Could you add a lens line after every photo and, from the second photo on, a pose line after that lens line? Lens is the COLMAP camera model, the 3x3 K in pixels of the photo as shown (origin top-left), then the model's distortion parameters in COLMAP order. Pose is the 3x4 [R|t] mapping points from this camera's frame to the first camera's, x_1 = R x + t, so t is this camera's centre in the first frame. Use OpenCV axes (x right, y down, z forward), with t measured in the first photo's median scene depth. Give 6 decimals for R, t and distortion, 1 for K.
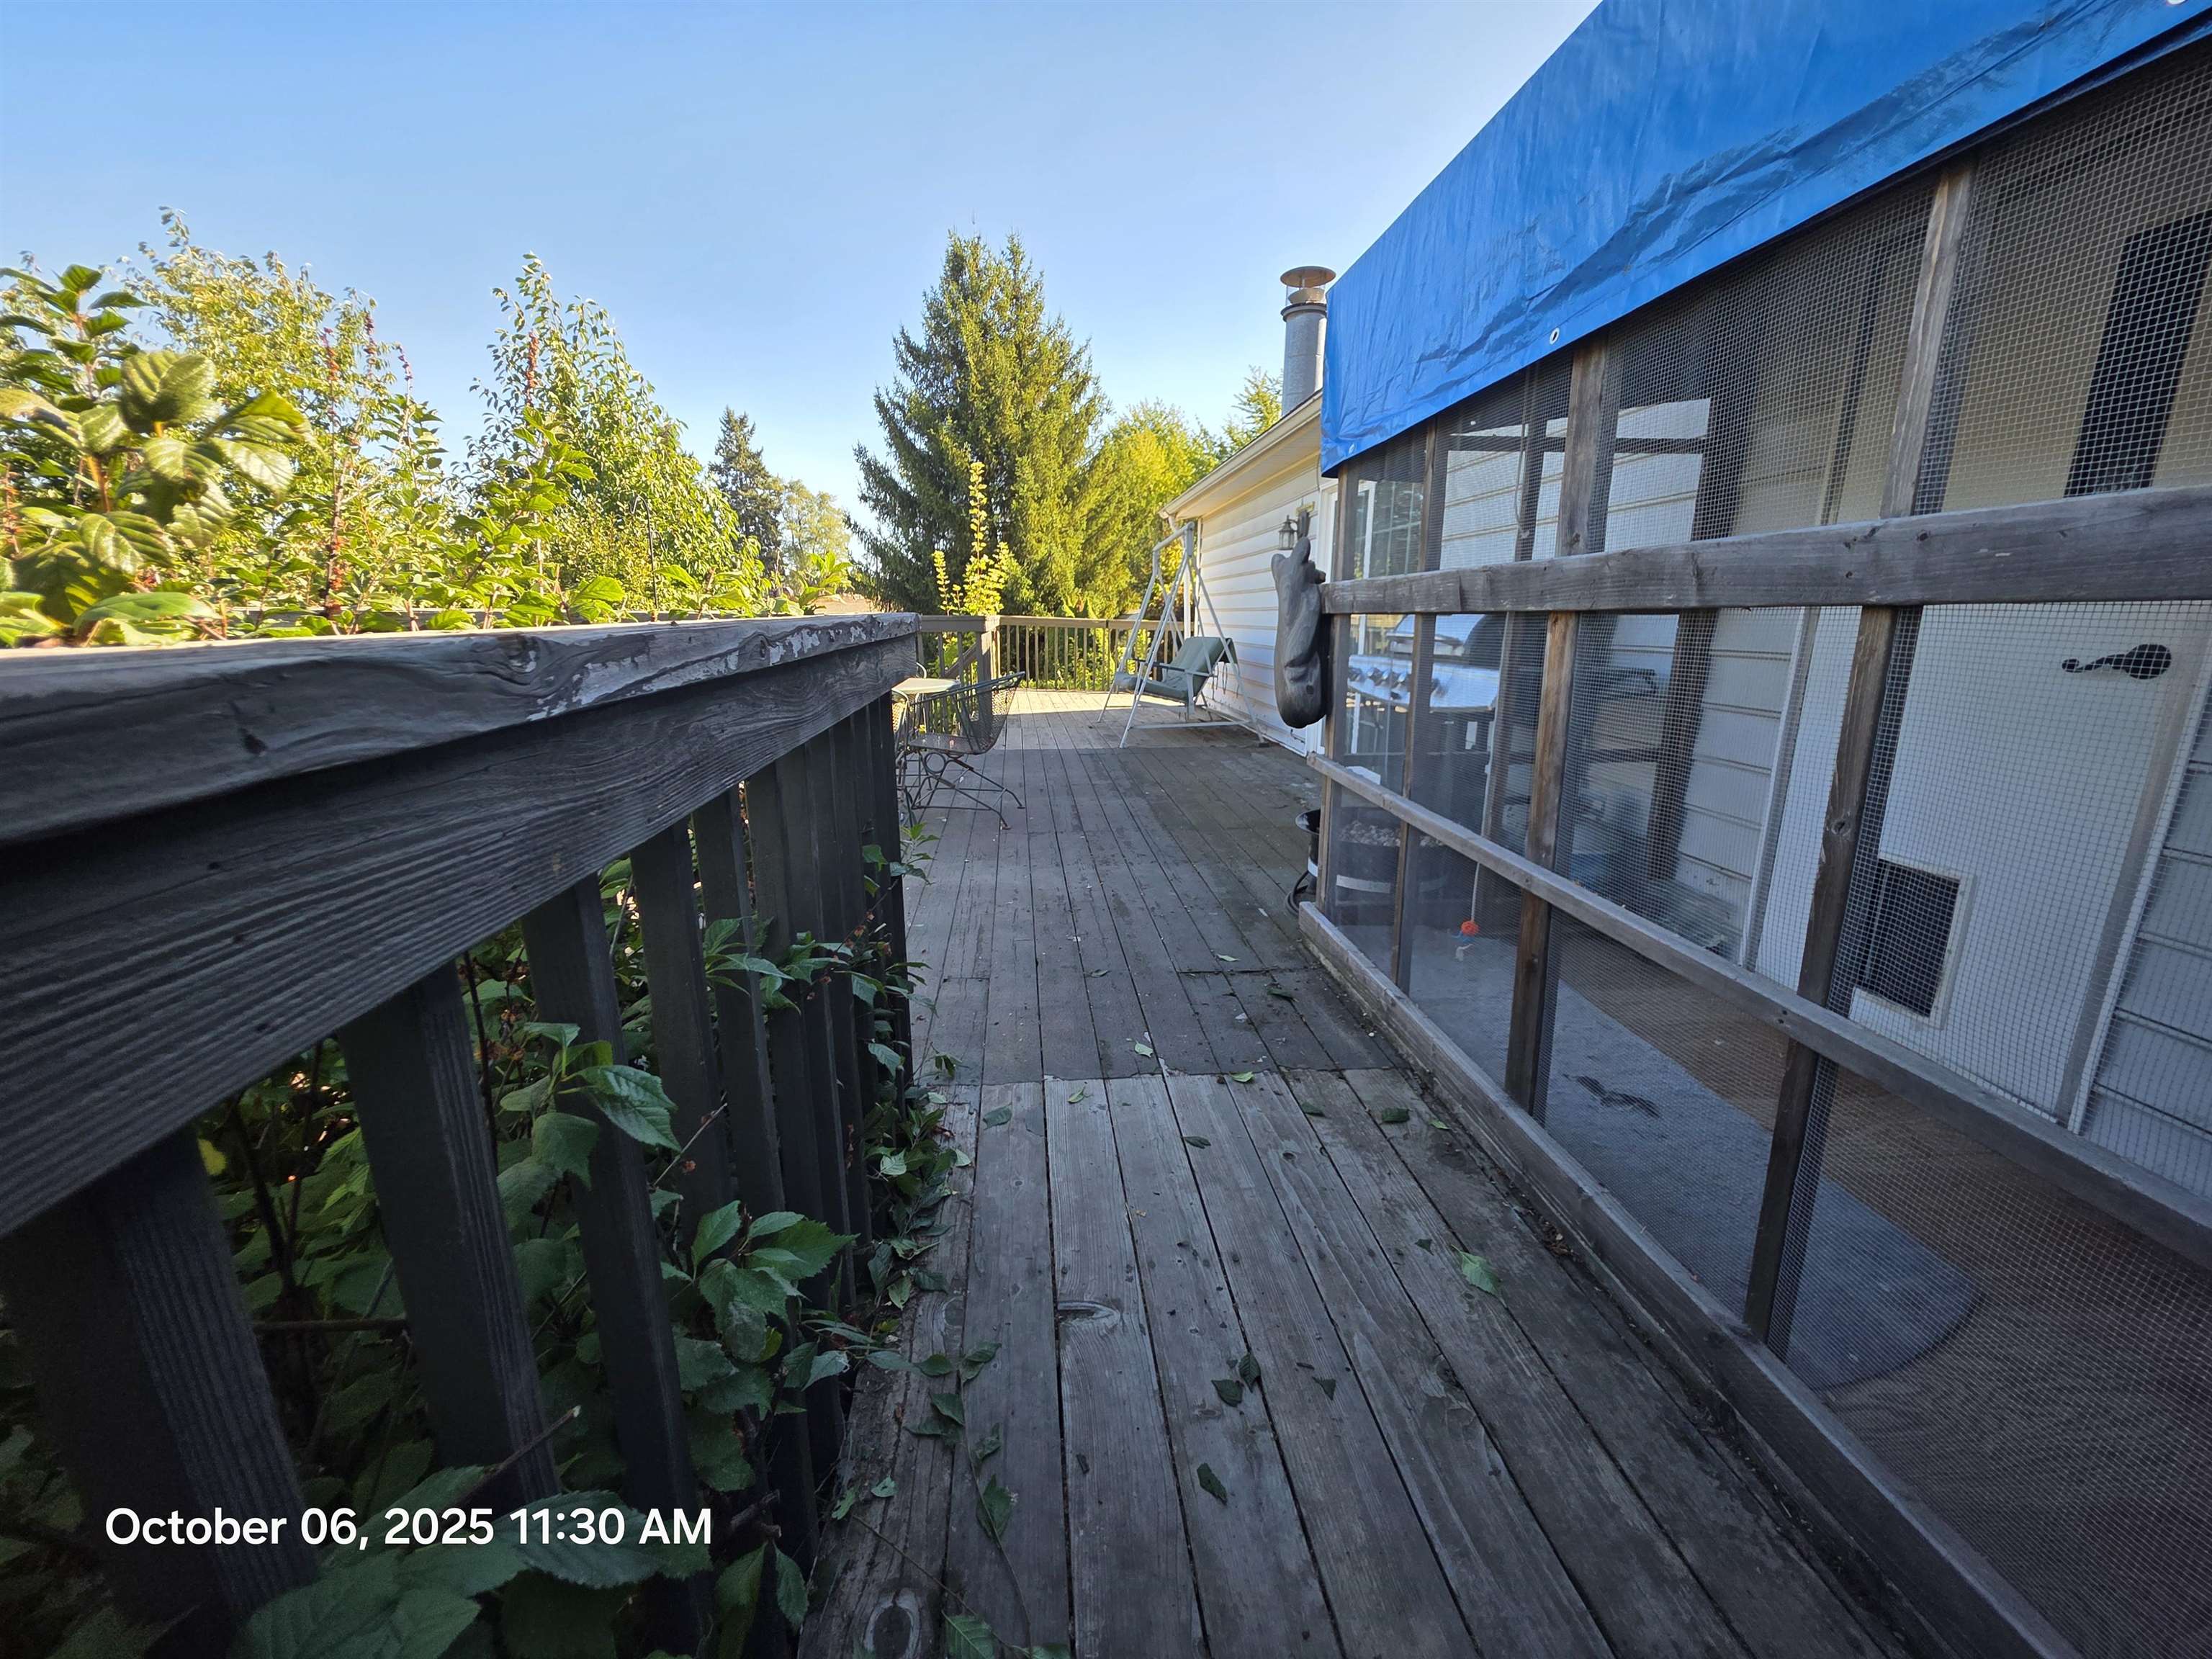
lens RADIAL K [[883.3, 0, 1098.9], [0, 883.3, 828.9], [0, 0, 1]] dist [0.001827, 0.000004]
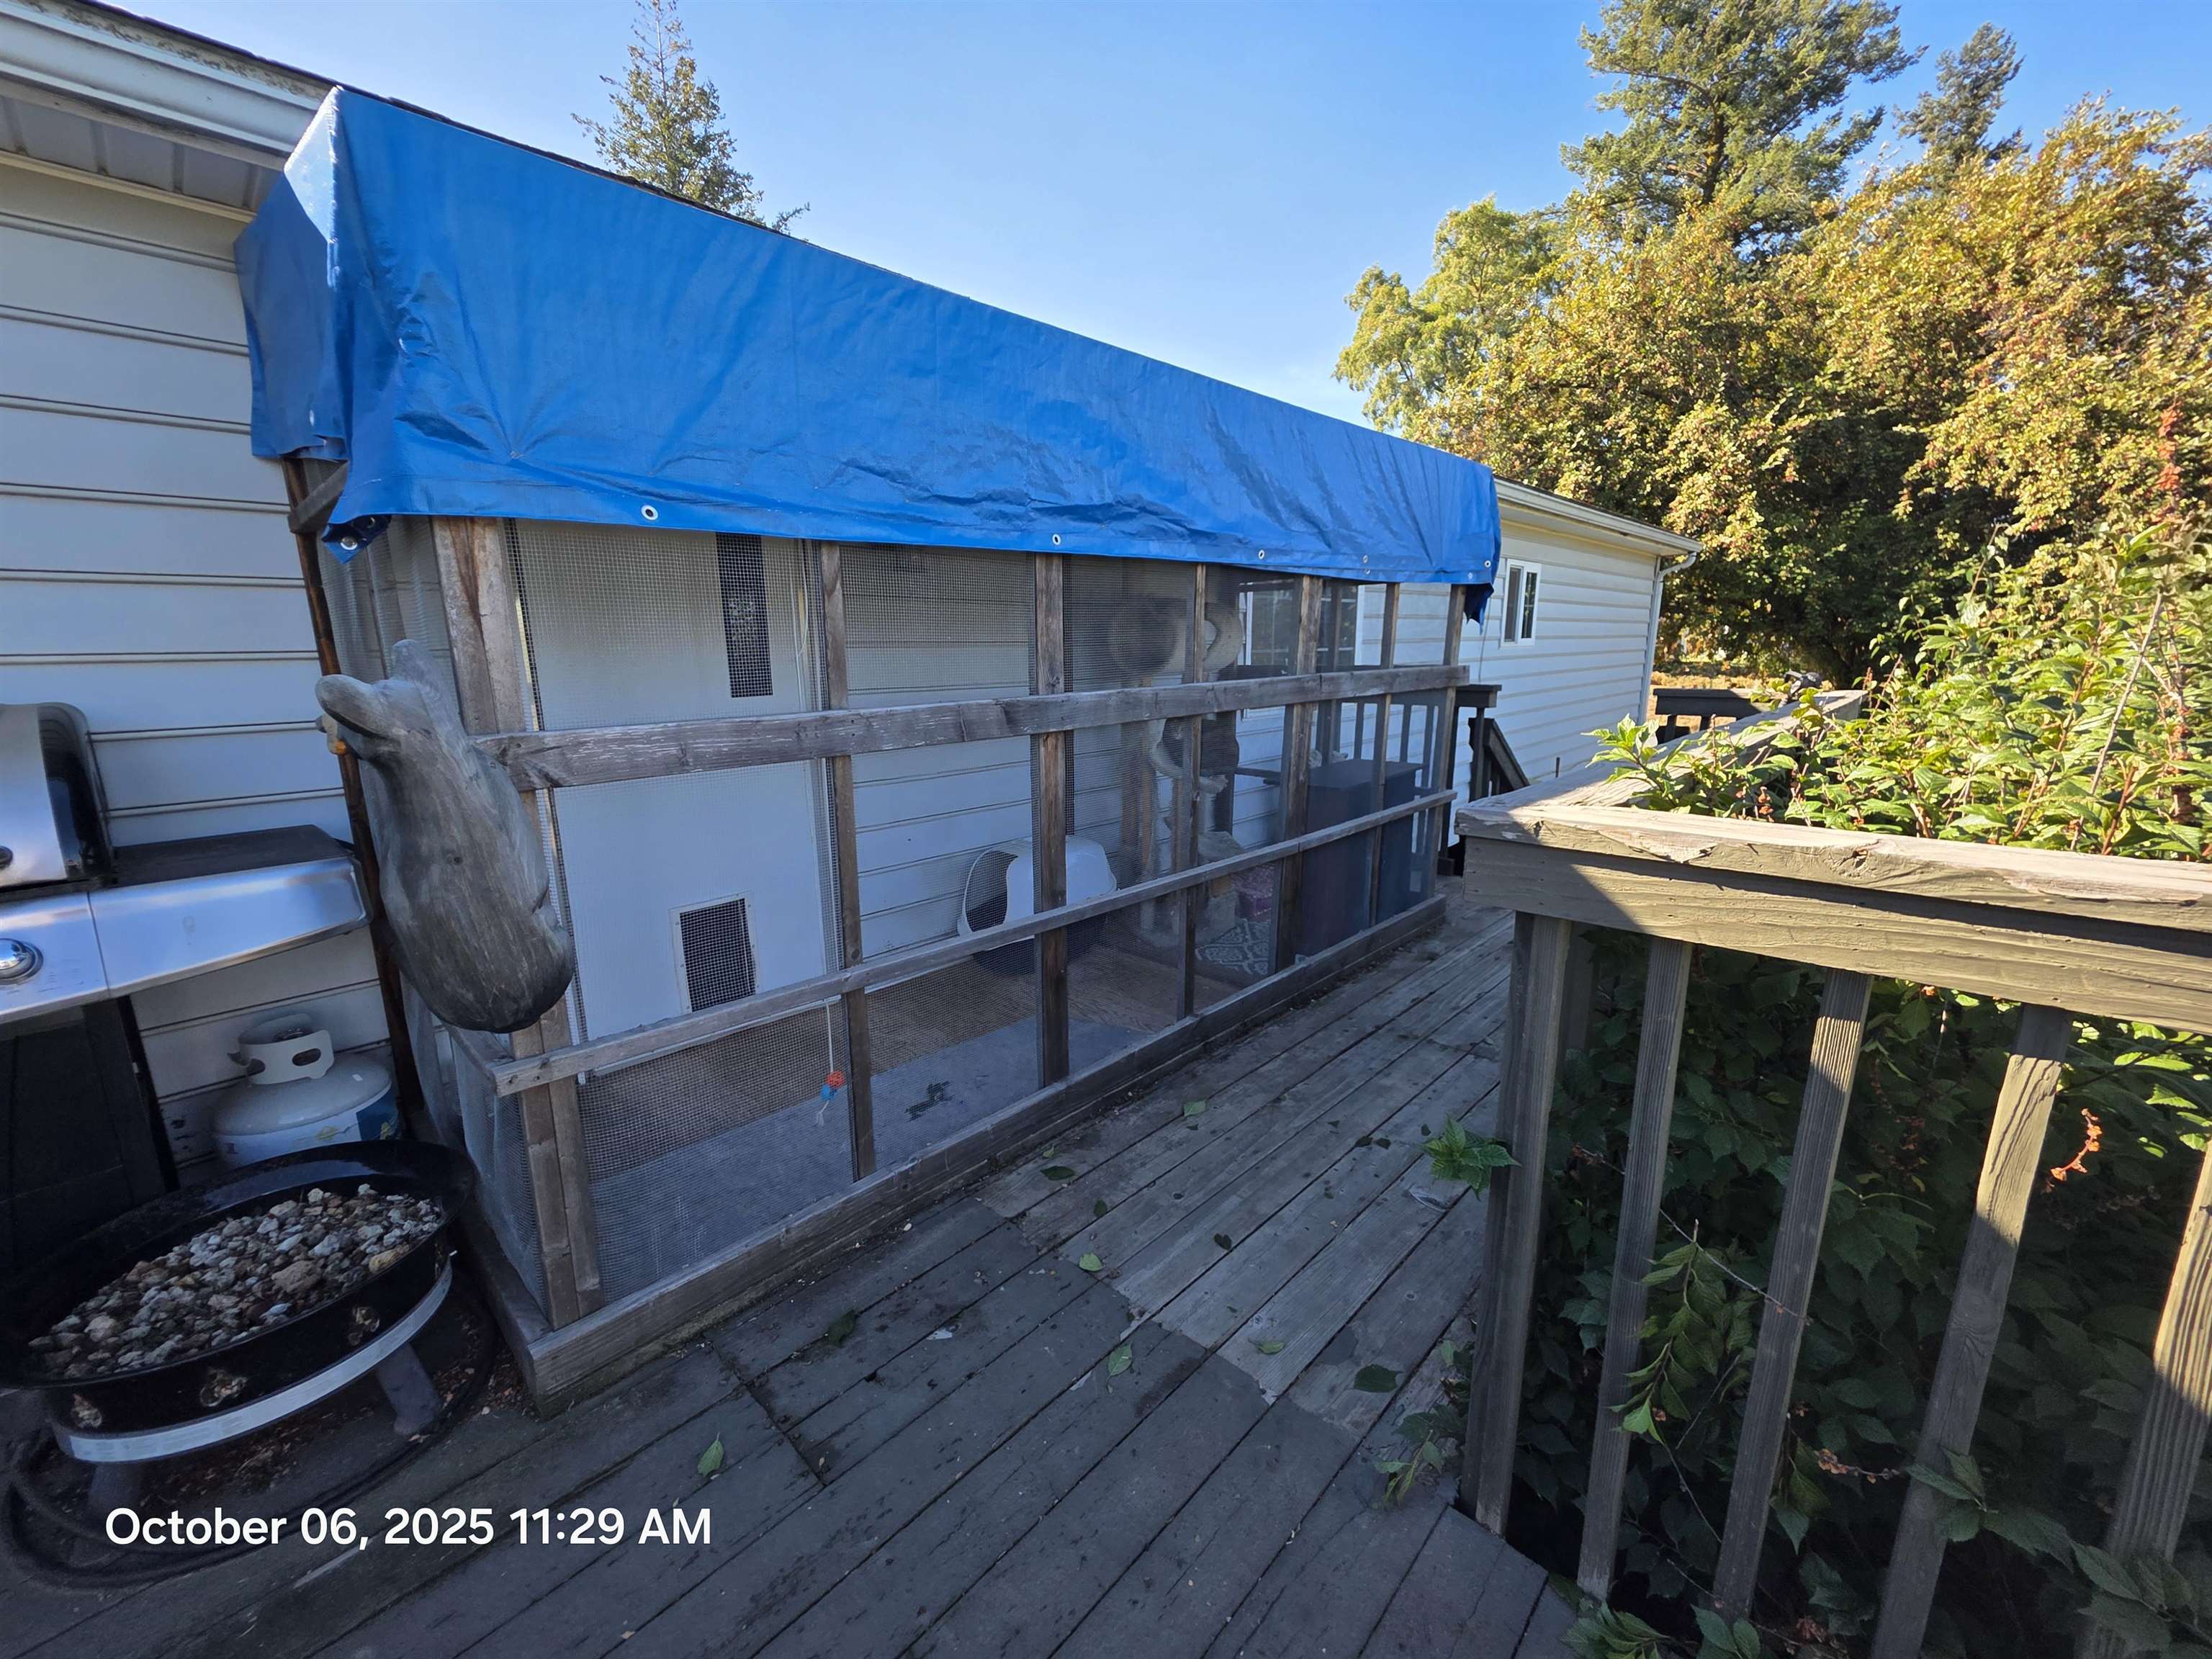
lens RADIAL K [[883.3, 0, 1098.9], [0, 883.3, 828.9], [0, 0, 1]] dist [0.001827, 0.000004]
pose [[-0.657456, -0.149512, 0.738510, -0.450425], [0.188917, 0.916102, 0.353649, -0.451203], [-0.729425, 0.372026, -0.574052, 1.396076]]
